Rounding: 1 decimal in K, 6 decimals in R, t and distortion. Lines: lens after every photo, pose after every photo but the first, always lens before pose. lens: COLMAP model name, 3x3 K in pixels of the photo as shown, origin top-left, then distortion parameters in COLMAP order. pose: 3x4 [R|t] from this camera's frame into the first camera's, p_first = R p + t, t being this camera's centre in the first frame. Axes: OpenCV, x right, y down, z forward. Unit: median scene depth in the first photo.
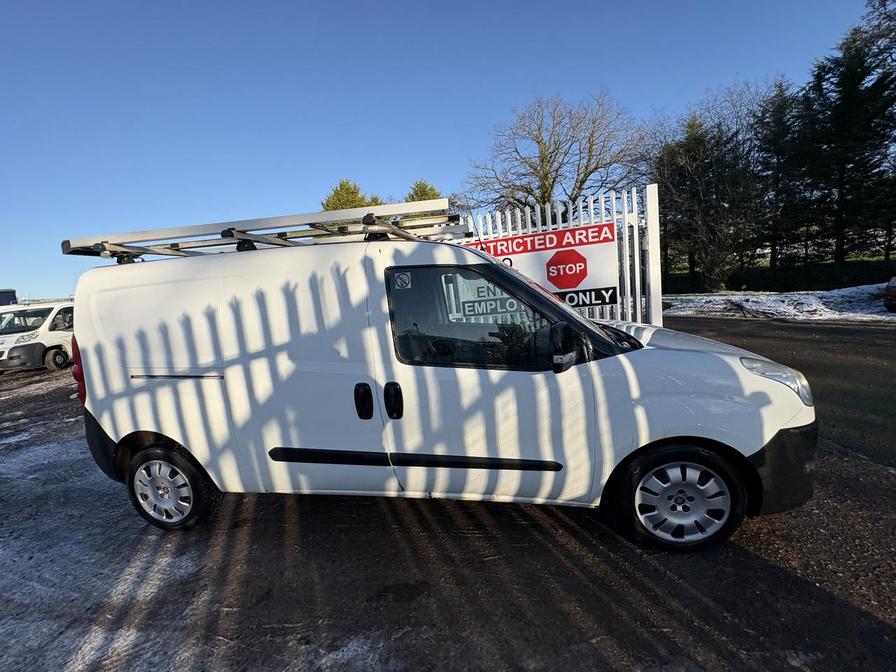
lens RADIAL K [[356.3, 0, 449.5], [0, 356.3, 336.8], [0, 0, 1]] dist [0.002582, -0.000703]
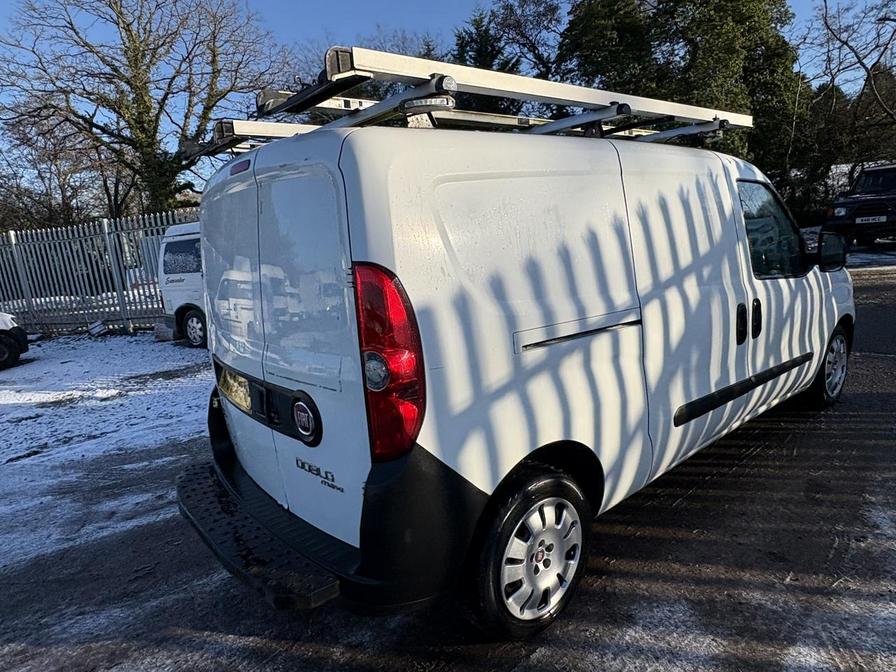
lens RADIAL K [[557.5, 0, 450.5], [0, 557.5, 338.7], [0, 0, 1]] dist [0.002663, -0.002344]
pose [[0.652667, -0.120298, 0.748034, -1.637435], [0.144021, 0.989011, 0.033392, 0.058085], [-0.743831, 0.085939, 0.662820, 0.559446]]
